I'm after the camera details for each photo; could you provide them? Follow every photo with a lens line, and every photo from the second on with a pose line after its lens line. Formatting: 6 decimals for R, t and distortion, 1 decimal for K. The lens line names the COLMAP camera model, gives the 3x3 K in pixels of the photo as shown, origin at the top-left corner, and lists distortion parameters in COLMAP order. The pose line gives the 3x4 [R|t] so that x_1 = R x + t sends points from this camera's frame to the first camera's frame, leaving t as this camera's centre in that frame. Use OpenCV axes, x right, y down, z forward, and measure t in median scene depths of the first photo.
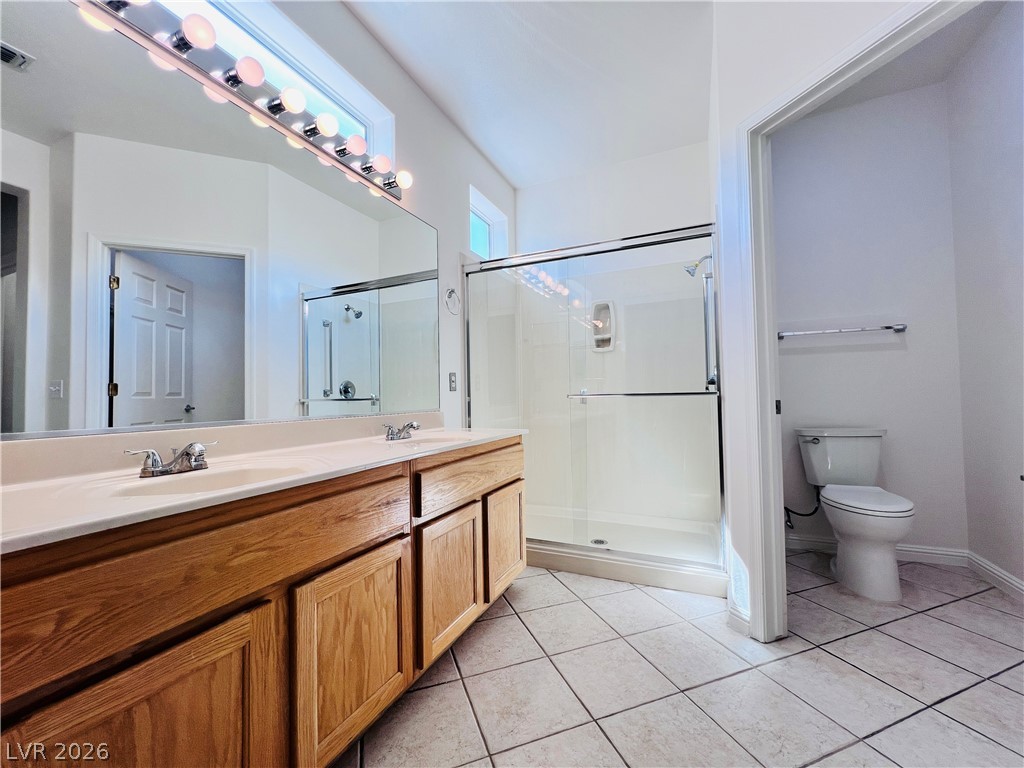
lens RADIAL K [[413.0, 0, 509.3], [0, 413.0, 385.4], [0, 0, 1]] dist [-0.000494, 0.000159]
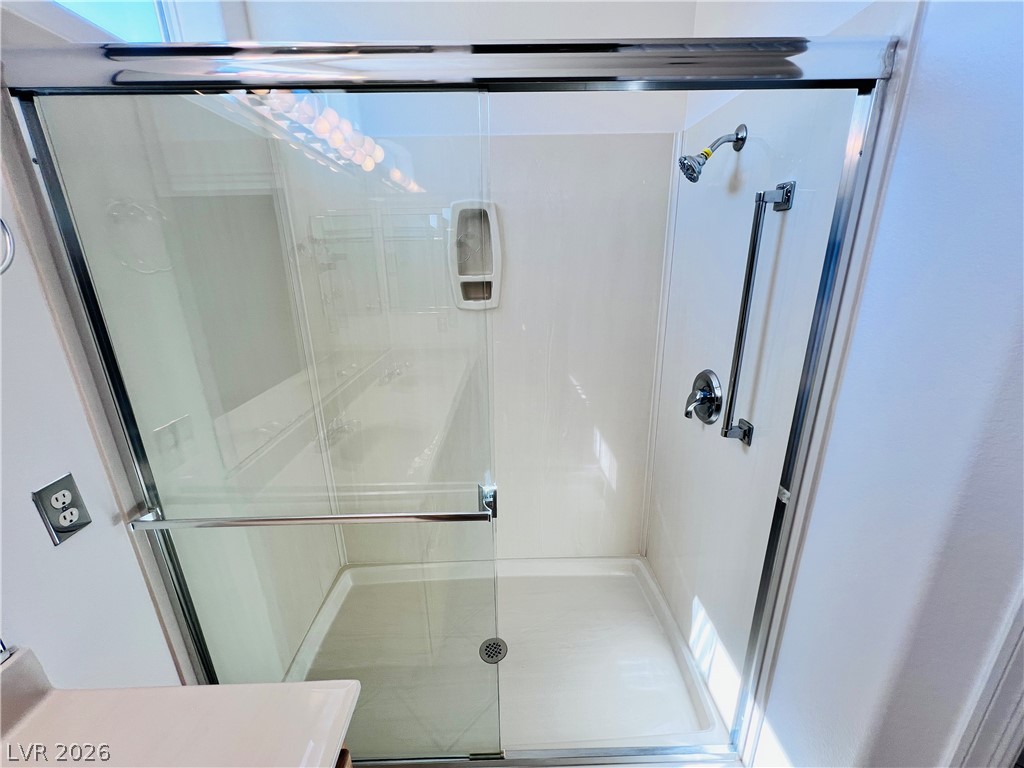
lens RADIAL K [[413.0, 0, 509.3], [0, 413.0, 385.4], [0, 0, 1]] dist [-0.000494, 0.000159]
pose [[0.898708, -0.133266, 0.417808, 0.037404], [-0.006872, 0.948313, 0.317261, -0.174957], [-0.438493, -0.287997, 0.851341, 0.577128]]
